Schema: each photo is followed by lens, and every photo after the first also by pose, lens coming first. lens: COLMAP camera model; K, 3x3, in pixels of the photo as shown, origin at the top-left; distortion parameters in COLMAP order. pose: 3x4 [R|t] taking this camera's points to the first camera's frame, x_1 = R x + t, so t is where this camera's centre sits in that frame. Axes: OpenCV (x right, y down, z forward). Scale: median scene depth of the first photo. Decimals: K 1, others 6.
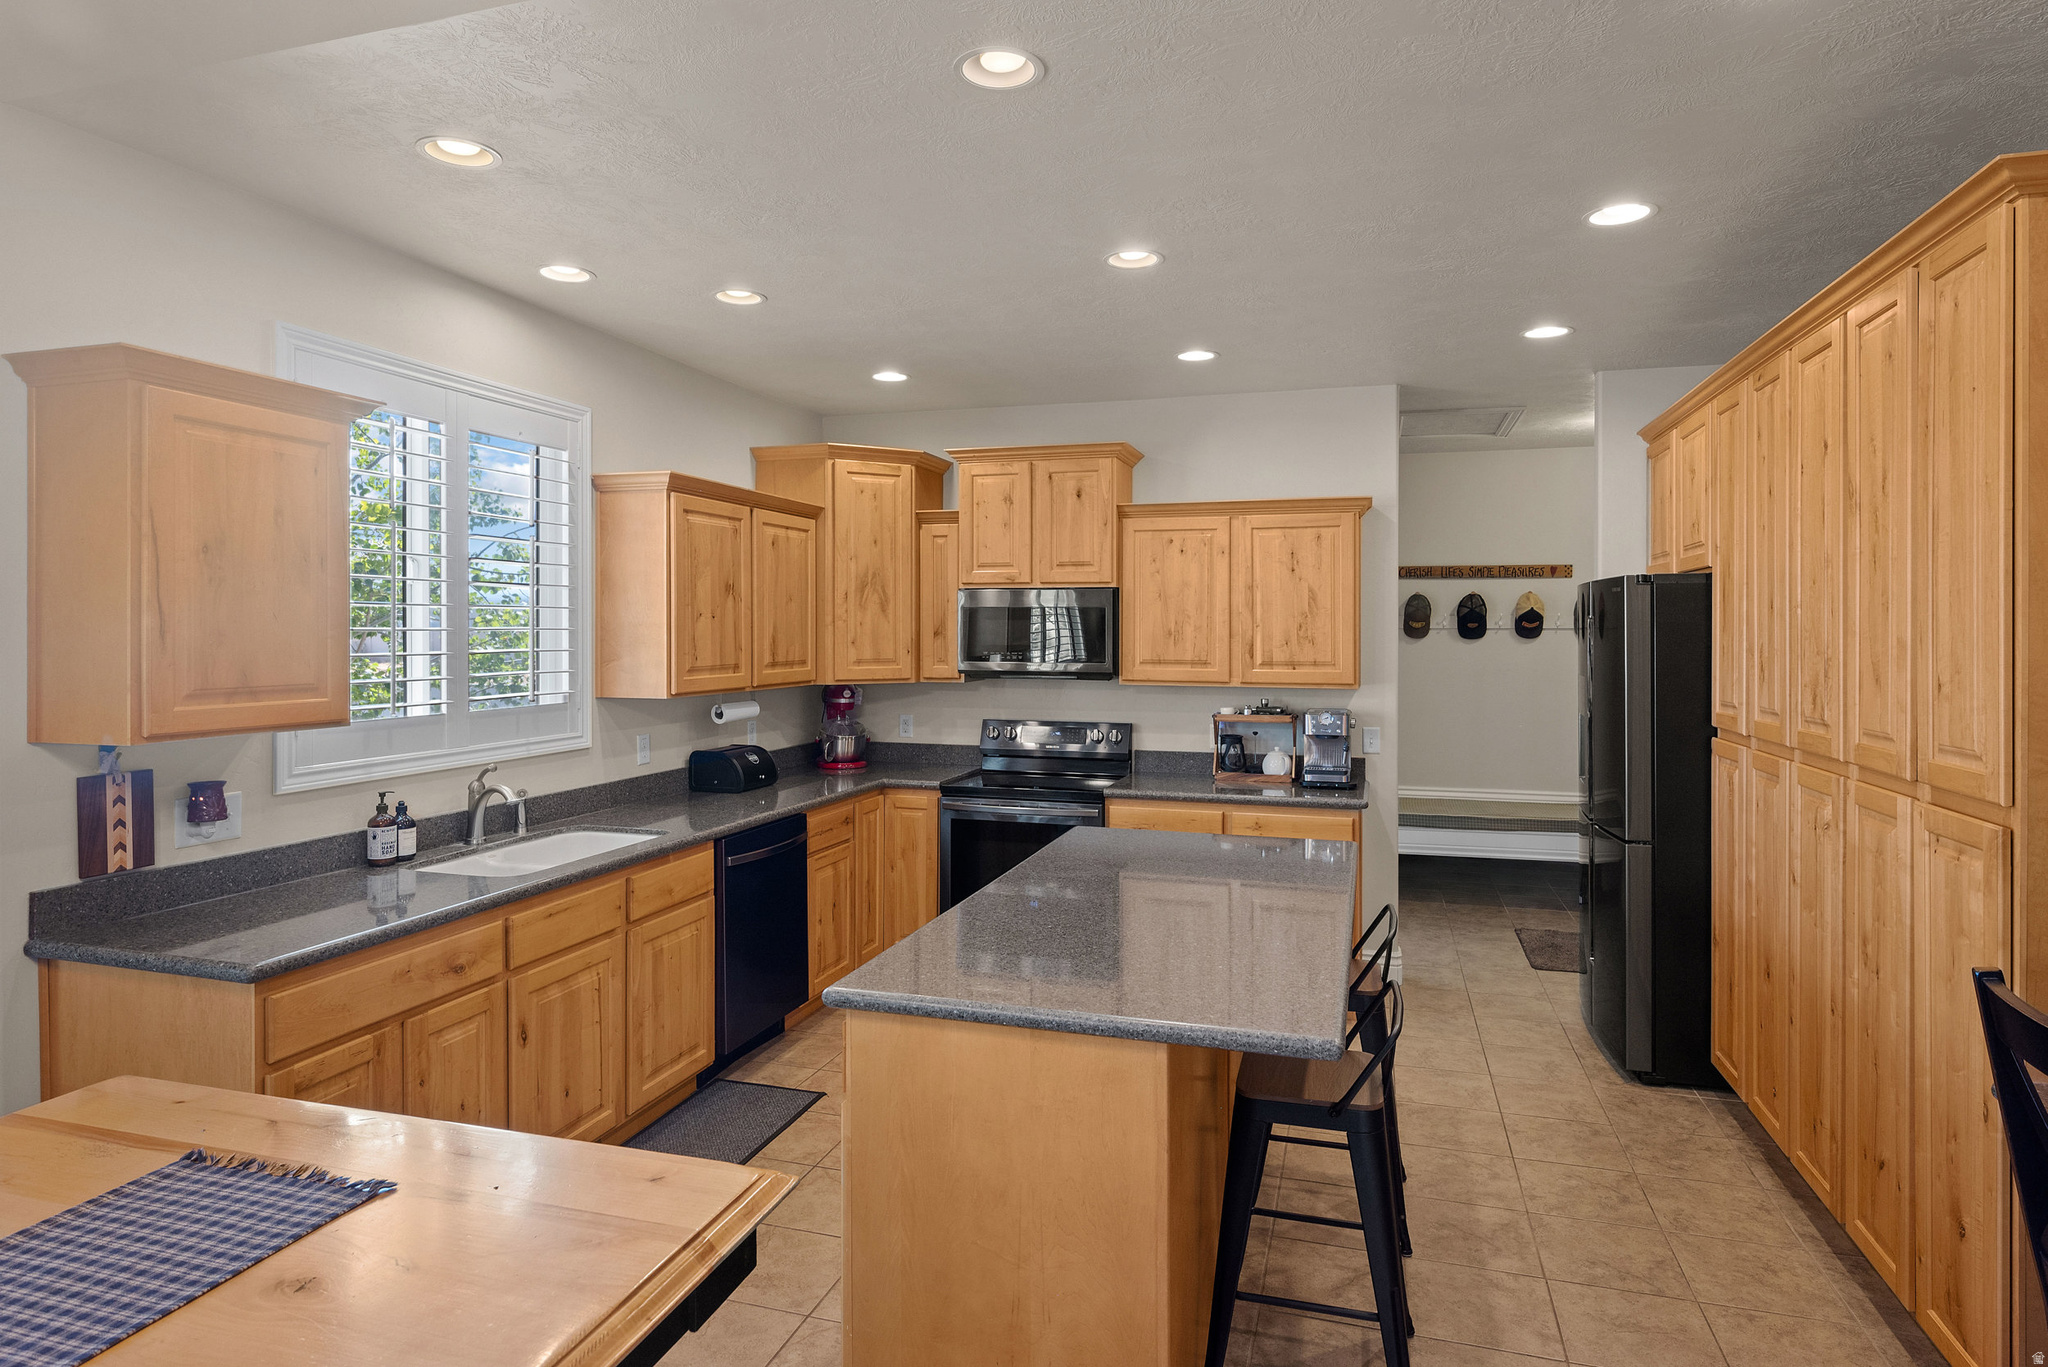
lens RADIAL K [[1125.7, 0, 1028.8], [0, 1125.7, 634.0], [0, 0, 1]] dist [-0.002398, -0.000780]
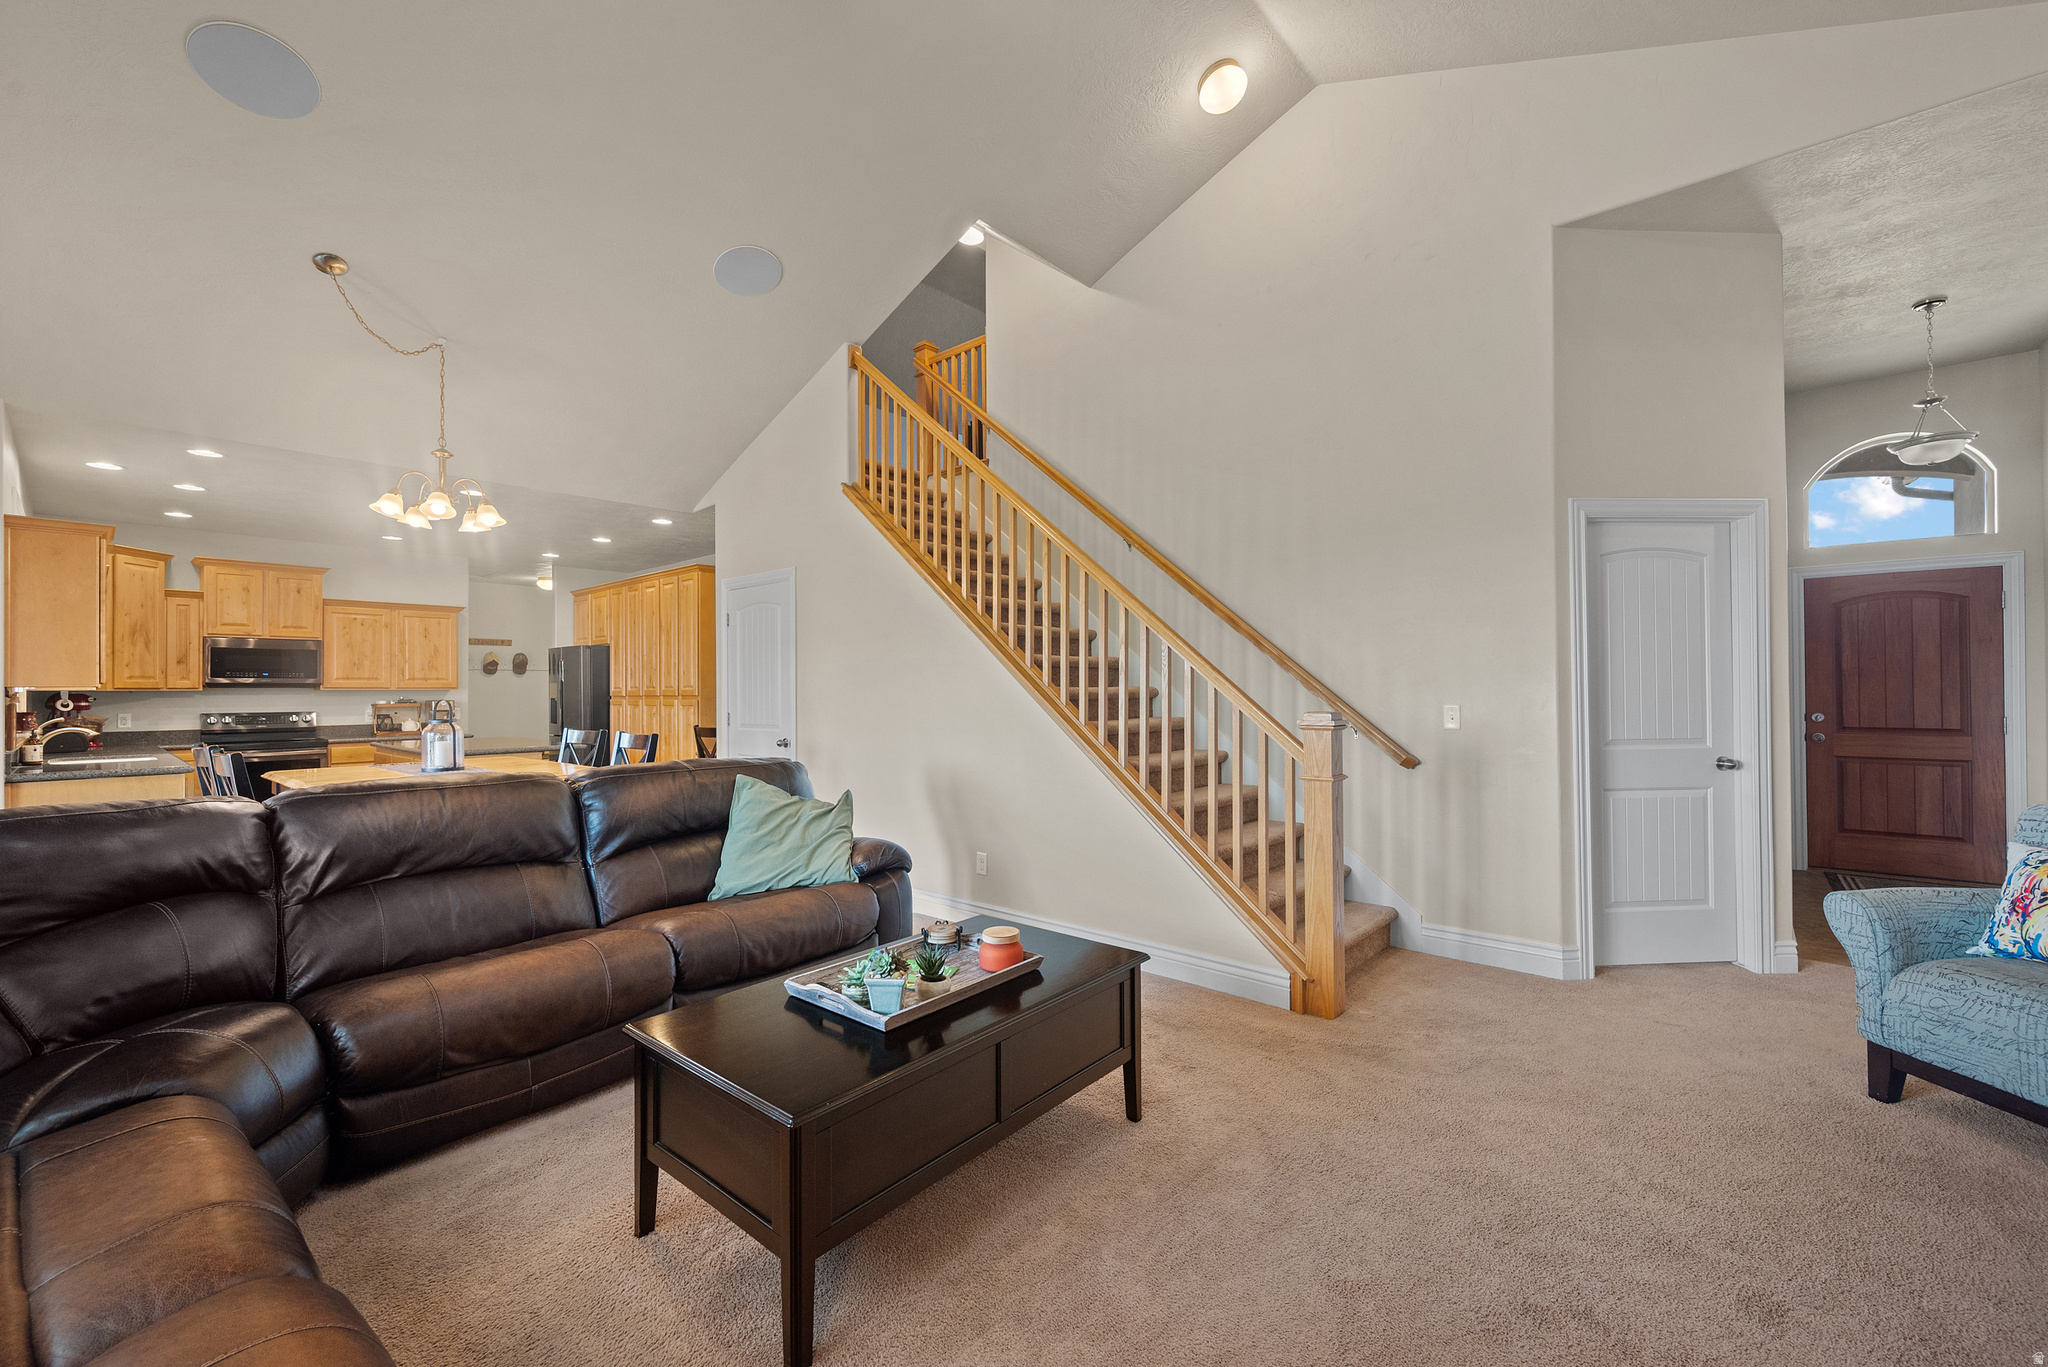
lens RADIAL K [[835.5, 0, 1032.6], [0, 835.5, 677.6], [0, 0, 1]] dist [-0.000394, -0.000066]
pose [[0.405984, 0.009037, 0.913835, -0.773751], [0.010722, 0.999835, -0.014651, 0.060396], [-0.913817, 0.015746, 0.405821, -0.748897]]
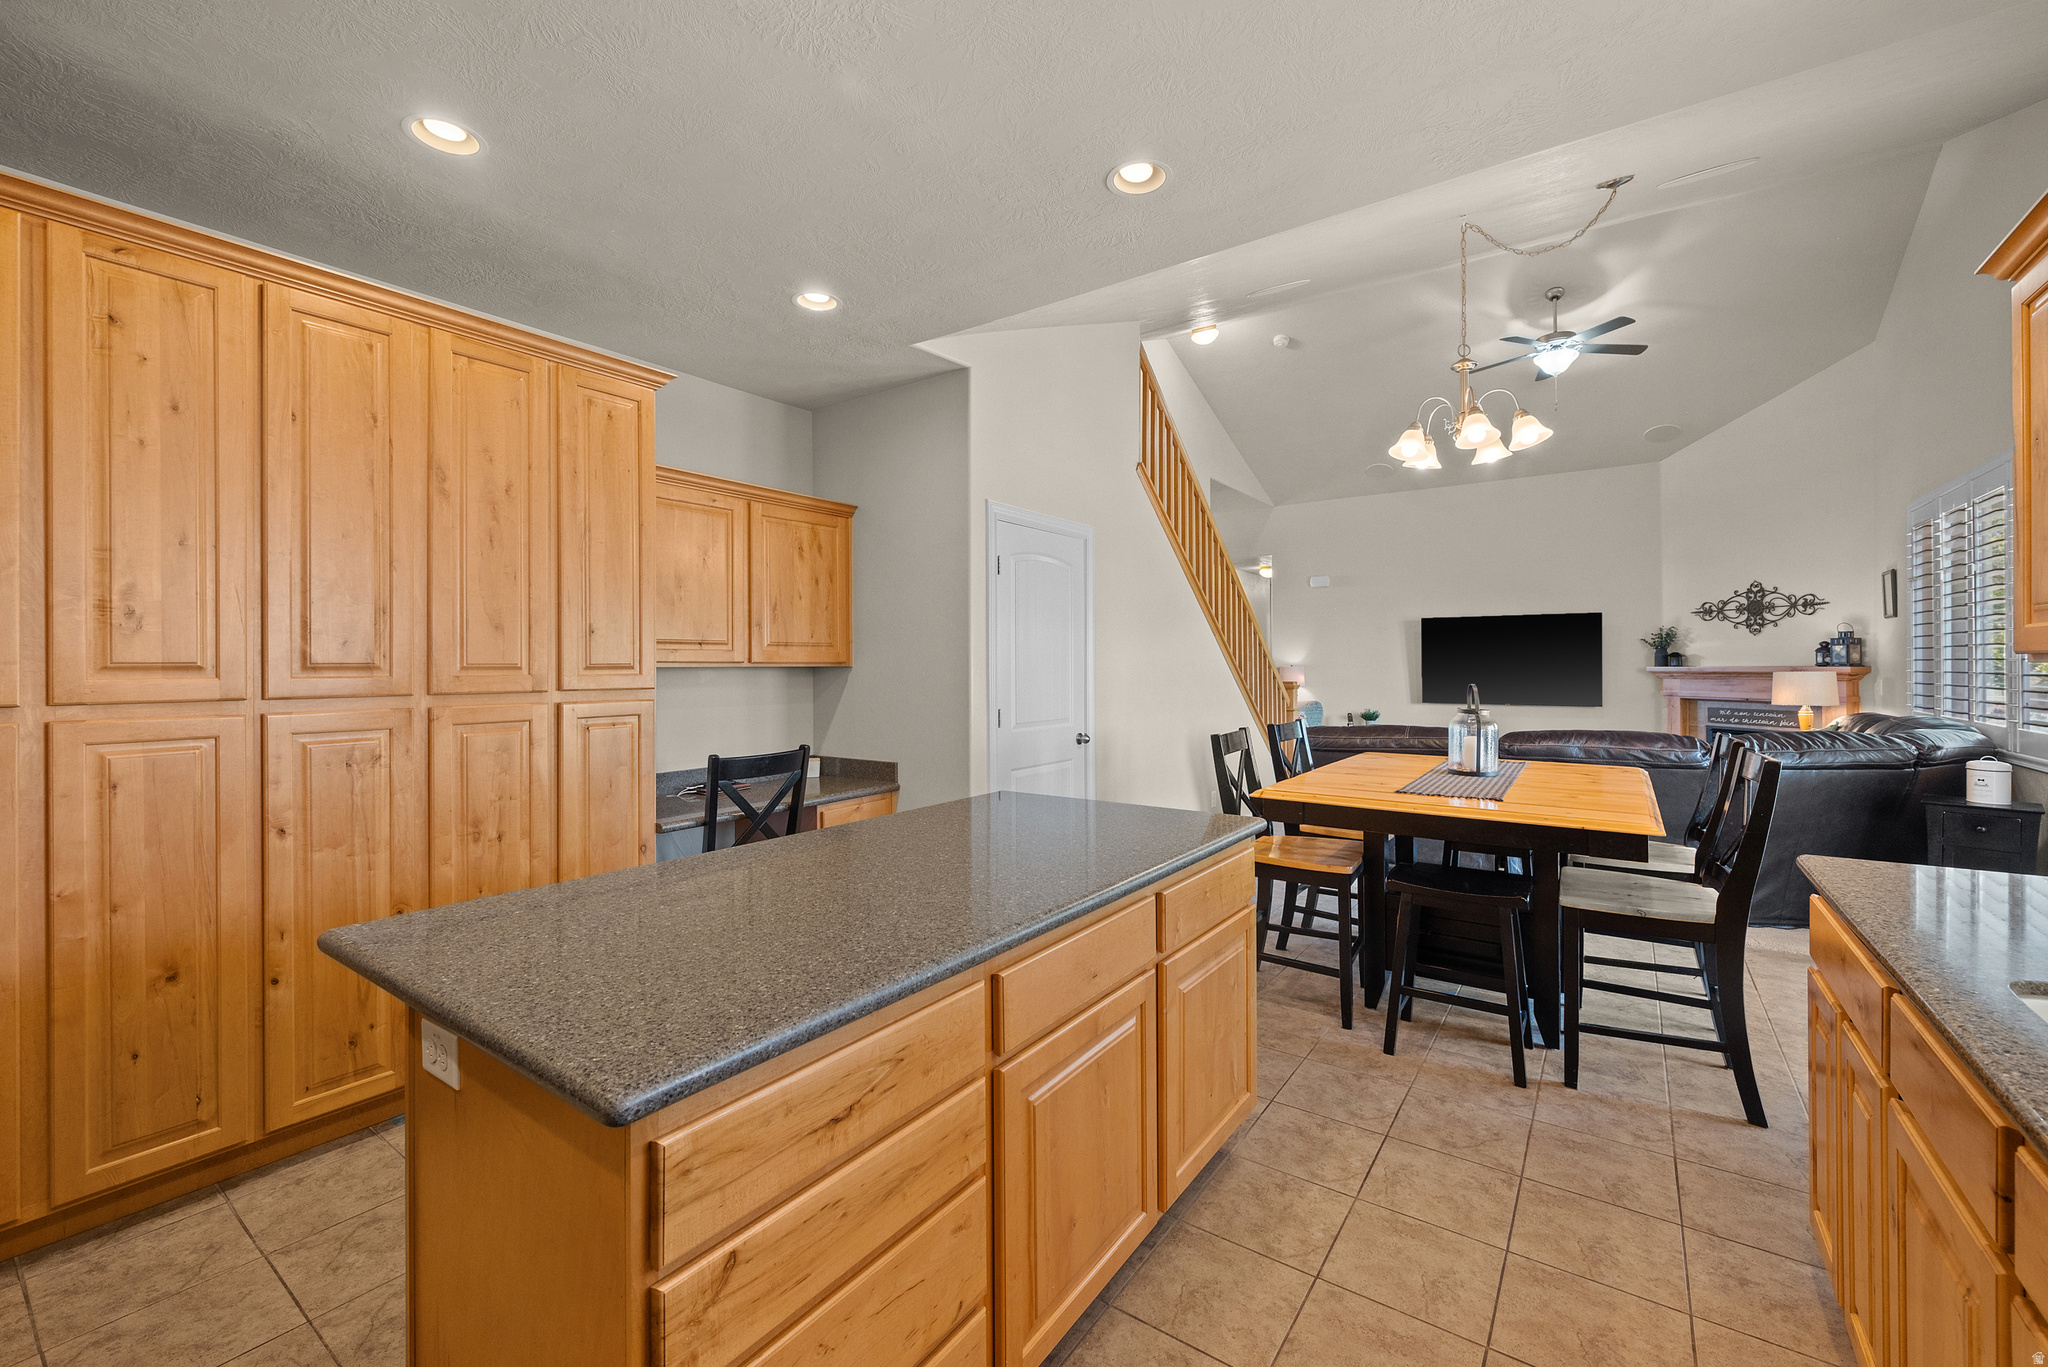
lens RADIAL K [[835.5, 0, 1032.6], [0, 835.5, 677.6], [0, 0, 1]] dist [-0.000394, -0.000066]
pose [[-0.947311, -0.000444, 0.320315, -0.104394], [0.004714, 0.999871, 0.015328, 0.047051], [-0.320280, 0.016030, -0.947187, 0.916420]]
